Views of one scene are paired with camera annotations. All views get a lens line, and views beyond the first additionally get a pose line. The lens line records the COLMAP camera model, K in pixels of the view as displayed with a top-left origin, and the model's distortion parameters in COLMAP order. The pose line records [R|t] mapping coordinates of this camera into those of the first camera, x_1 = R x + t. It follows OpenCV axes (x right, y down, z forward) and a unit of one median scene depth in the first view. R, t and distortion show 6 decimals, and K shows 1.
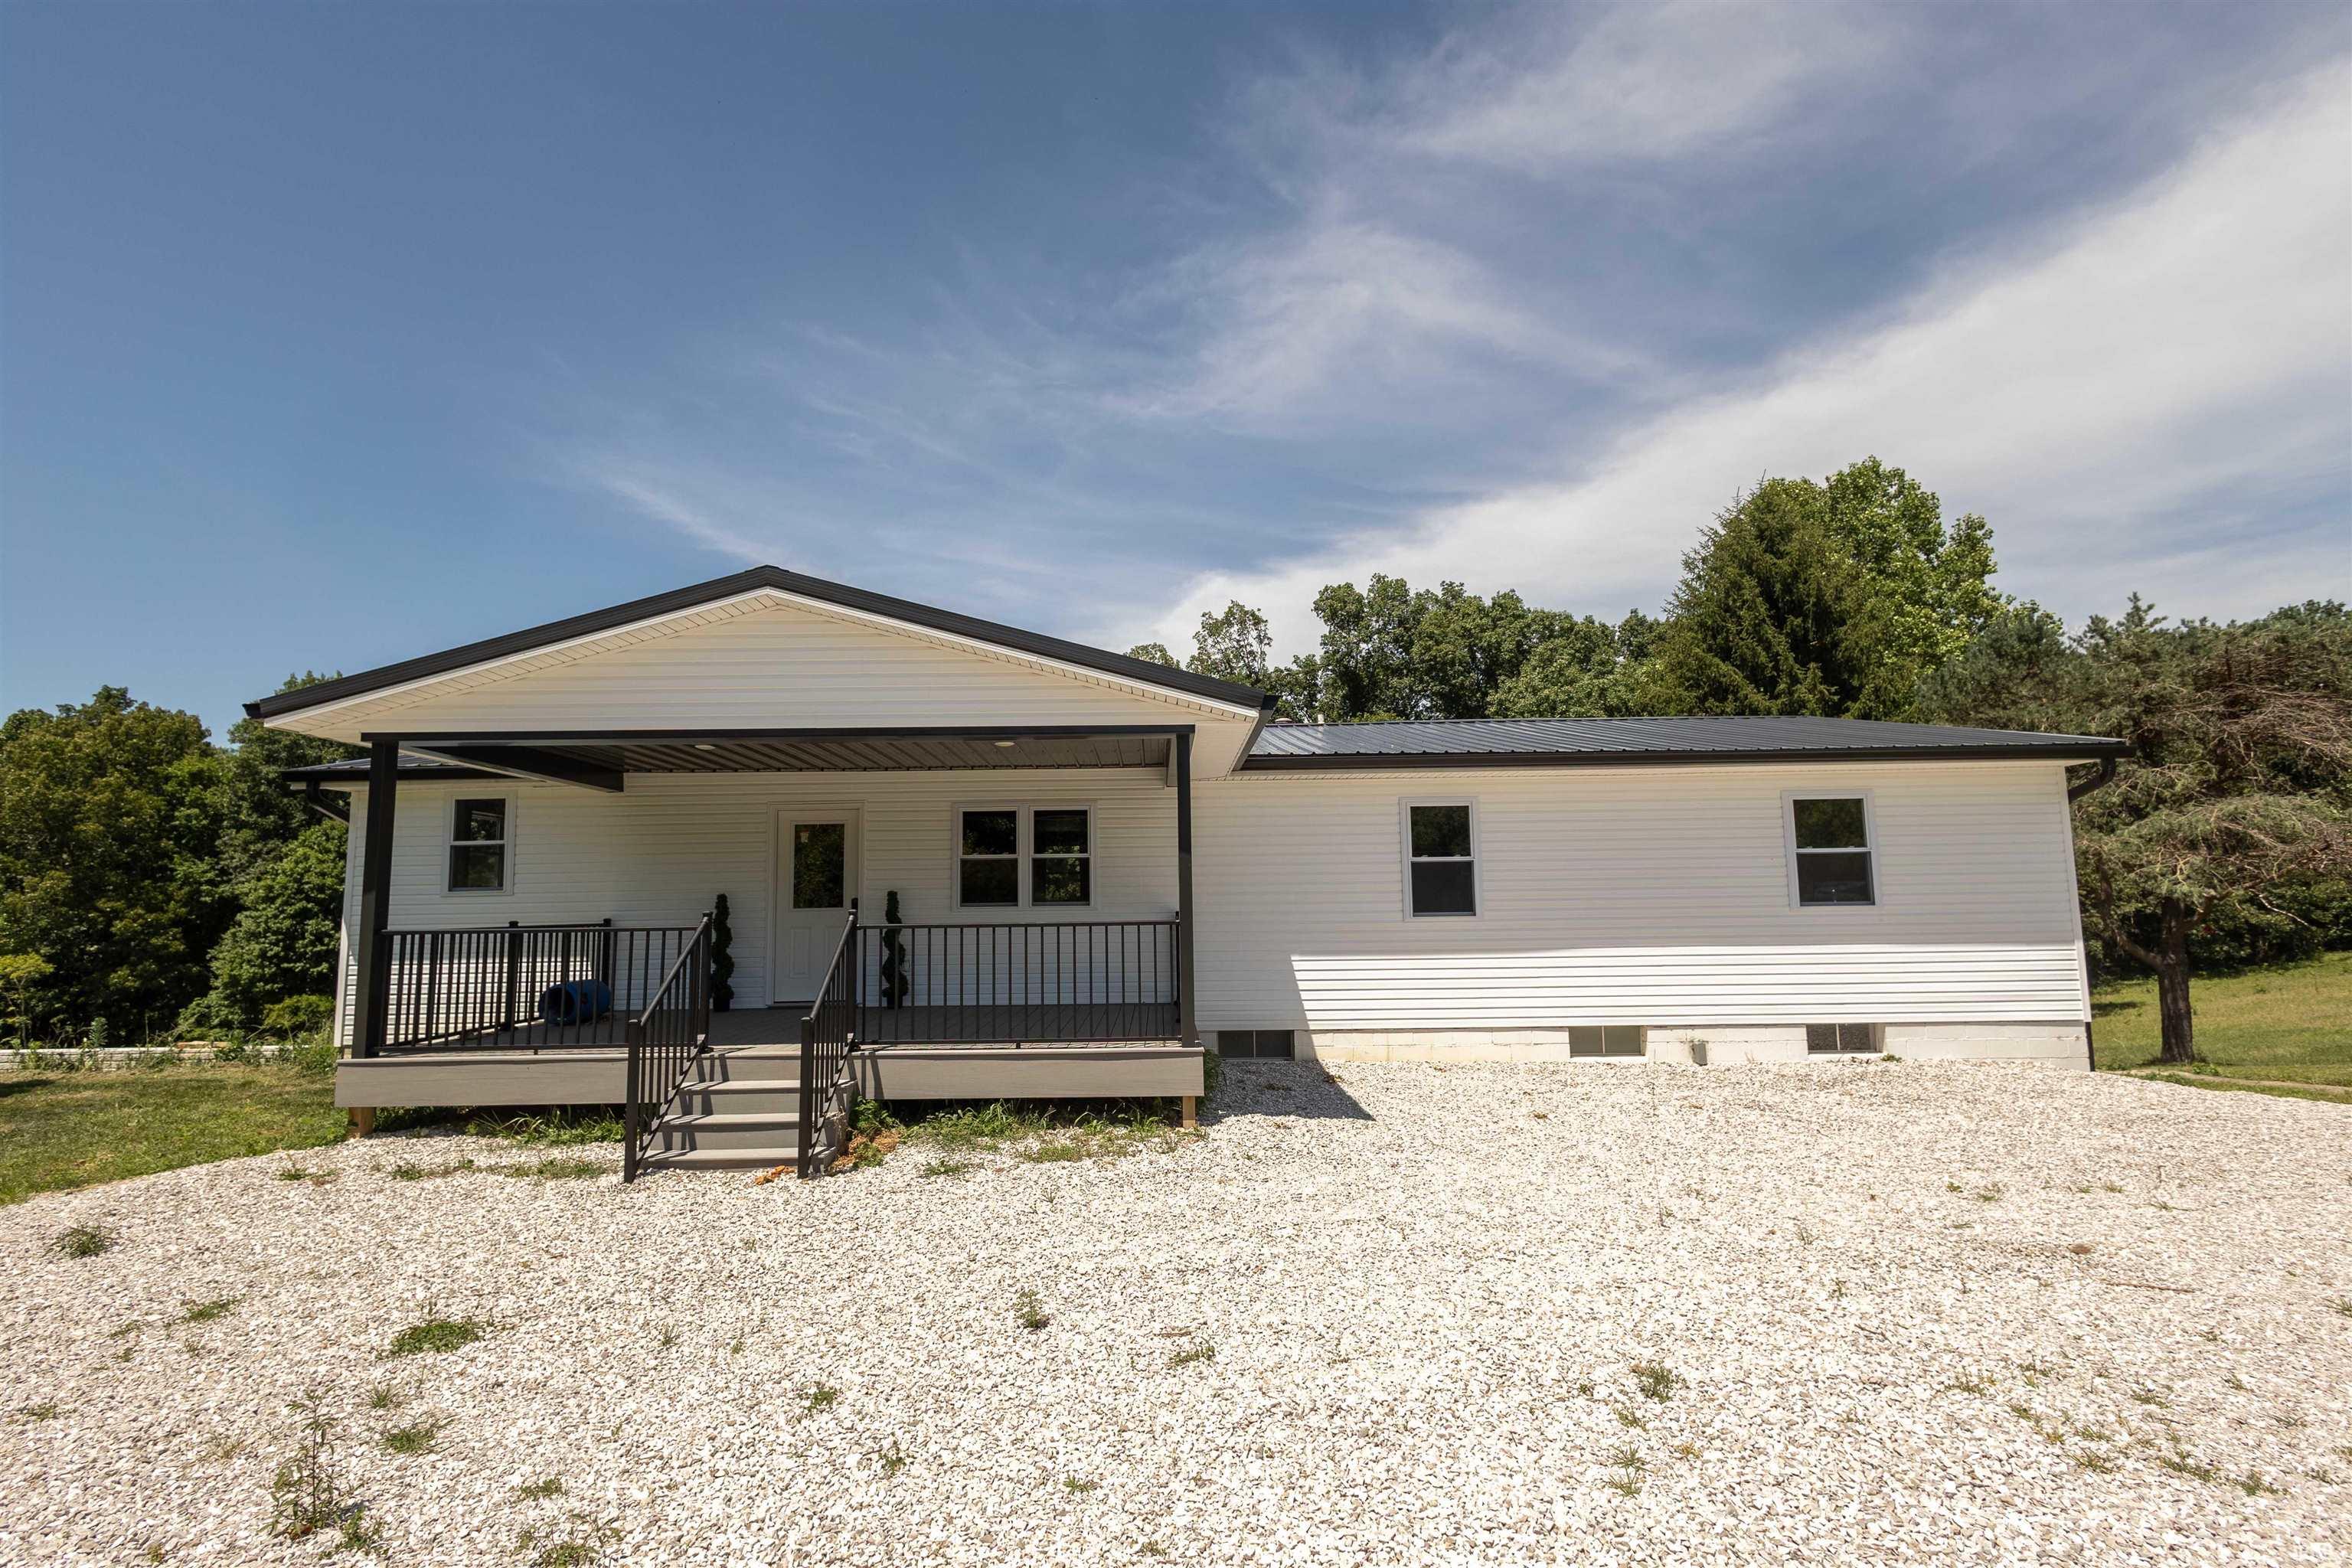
lens RADIAL K [[1157.3, 0, 1174.2], [0, 1157.3, 793.4], [0, 0, 1]] dist [0.010401, -0.001188]
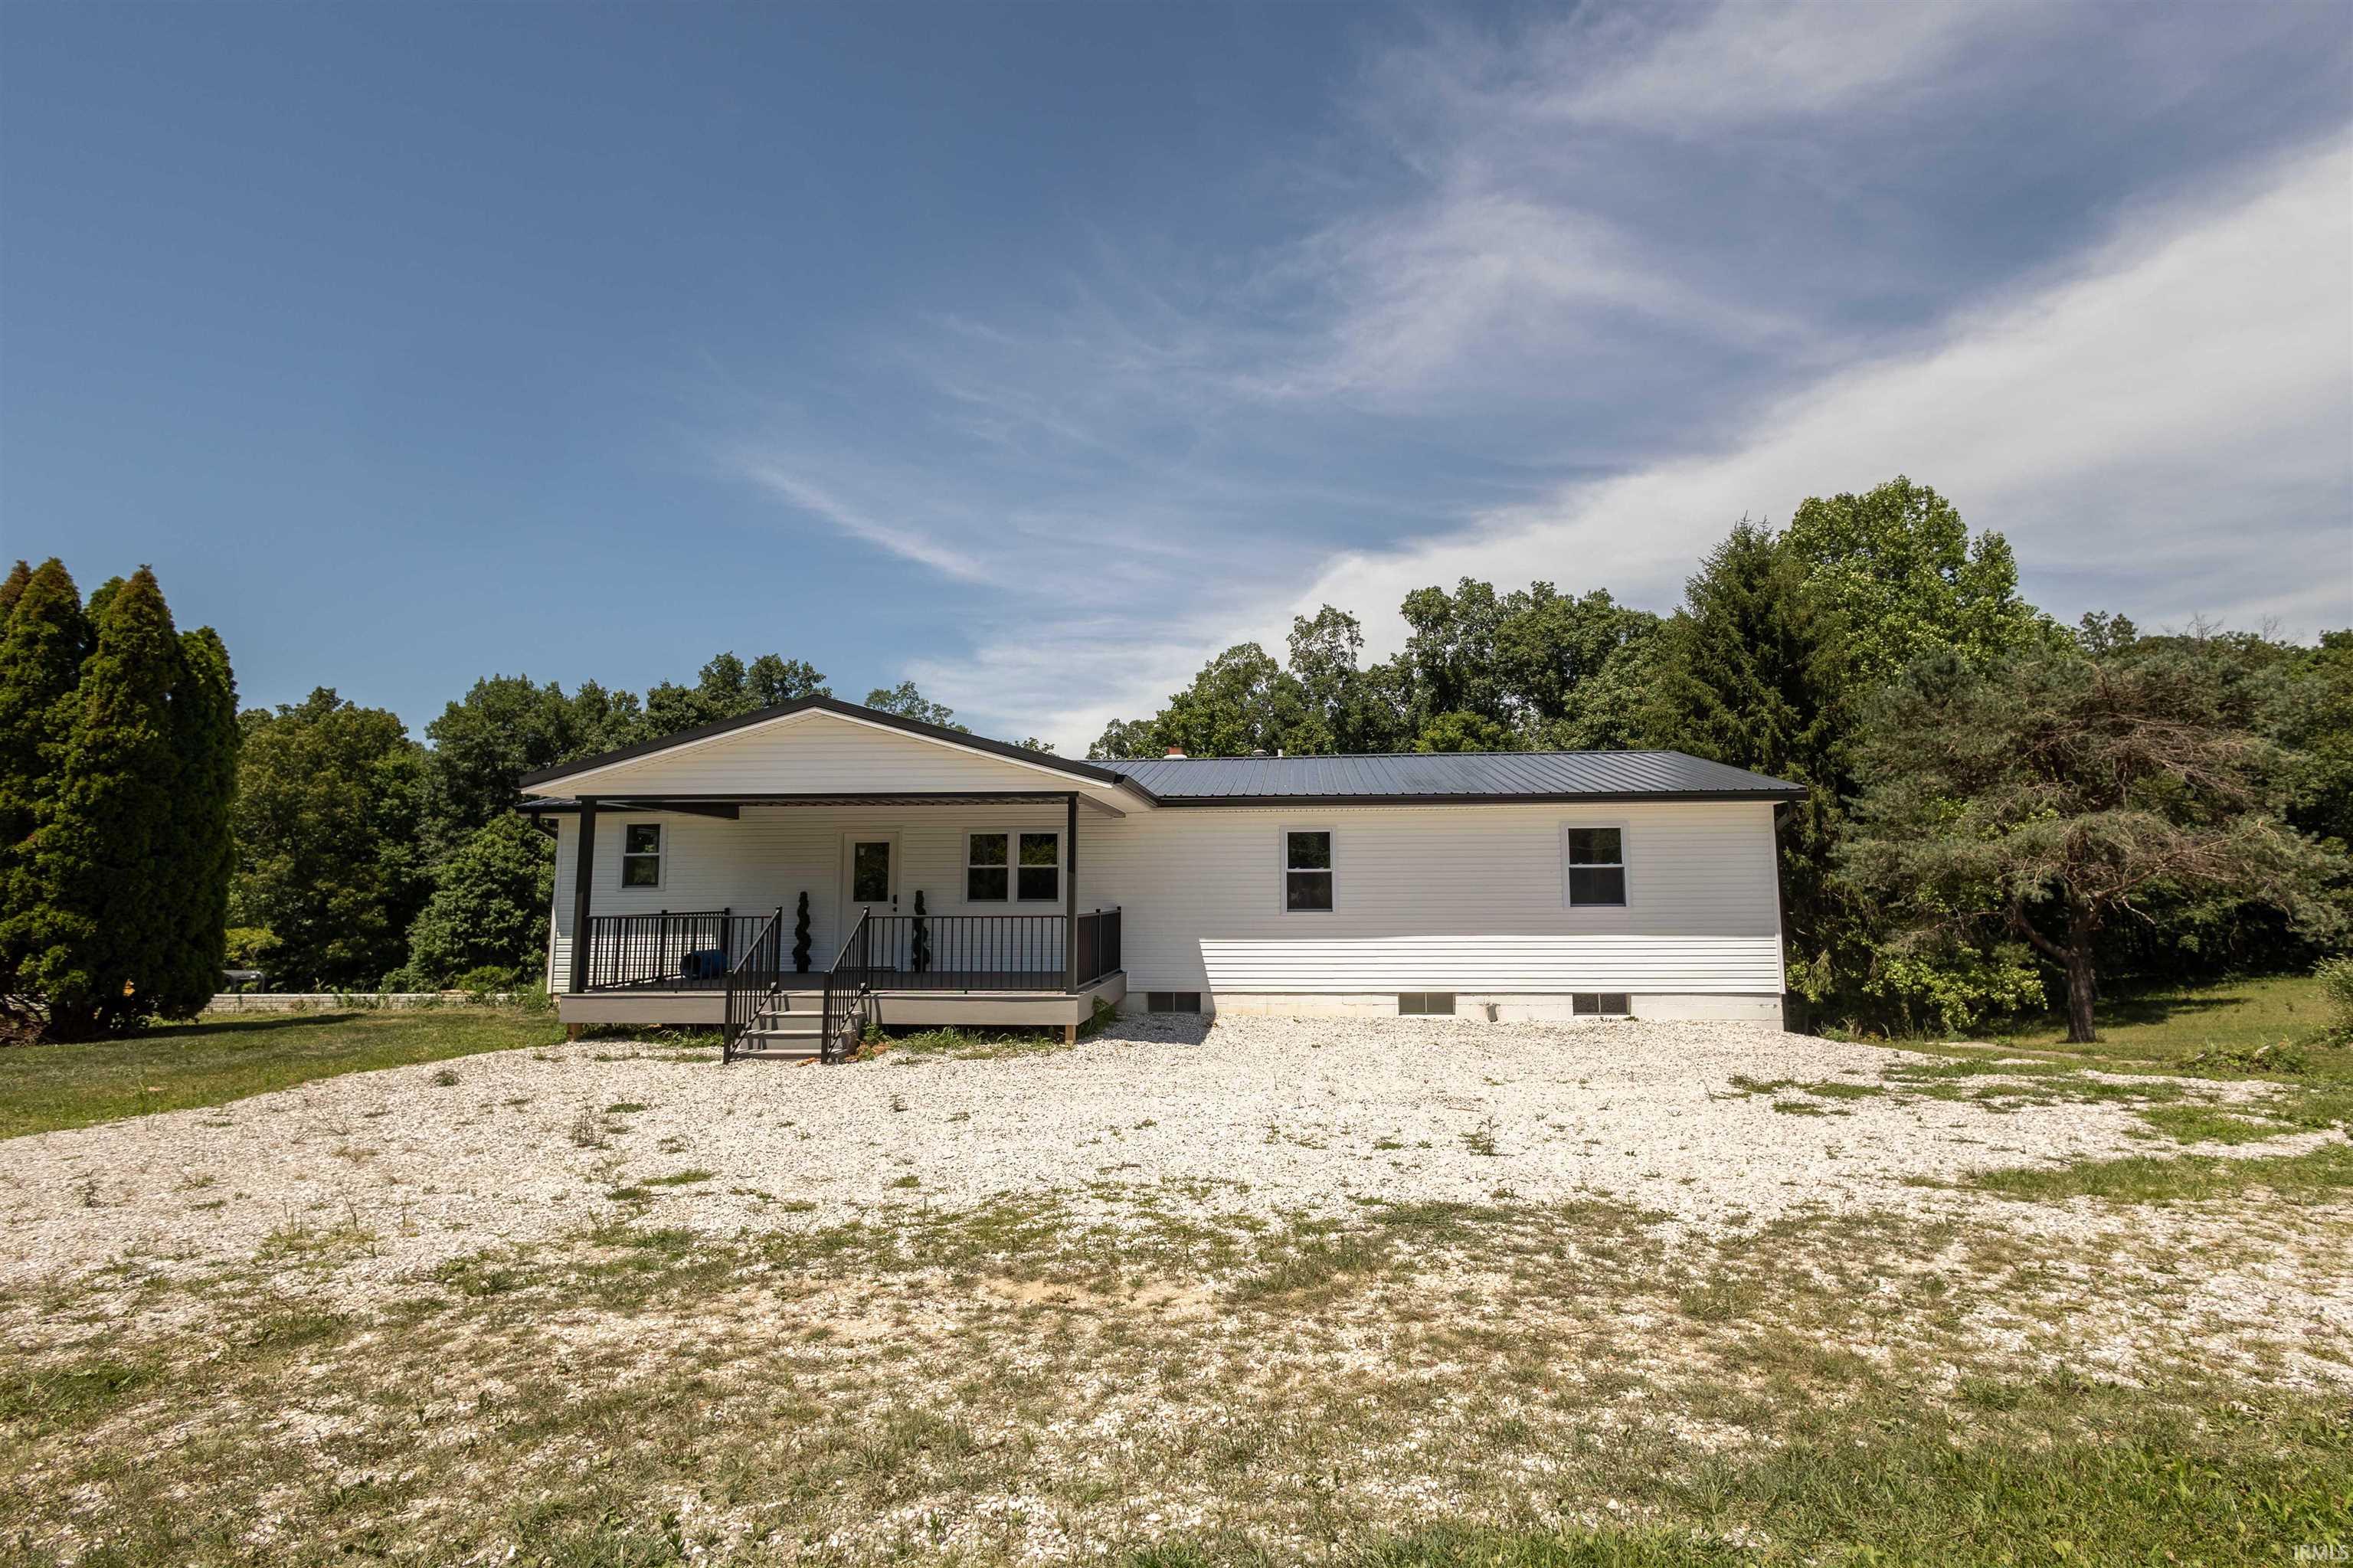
lens RADIAL K [[1130.5, 0, 1208.1], [0, 1130.5, 769.7], [0, 0, 1]] dist [0.012191, -0.000623]
pose [[0.997247, 0.000360, -0.074148, 0.209348], [-0.001130, 0.999946, -0.010352, -0.049300], [0.074140, 0.010407, 0.997194, -0.358081]]
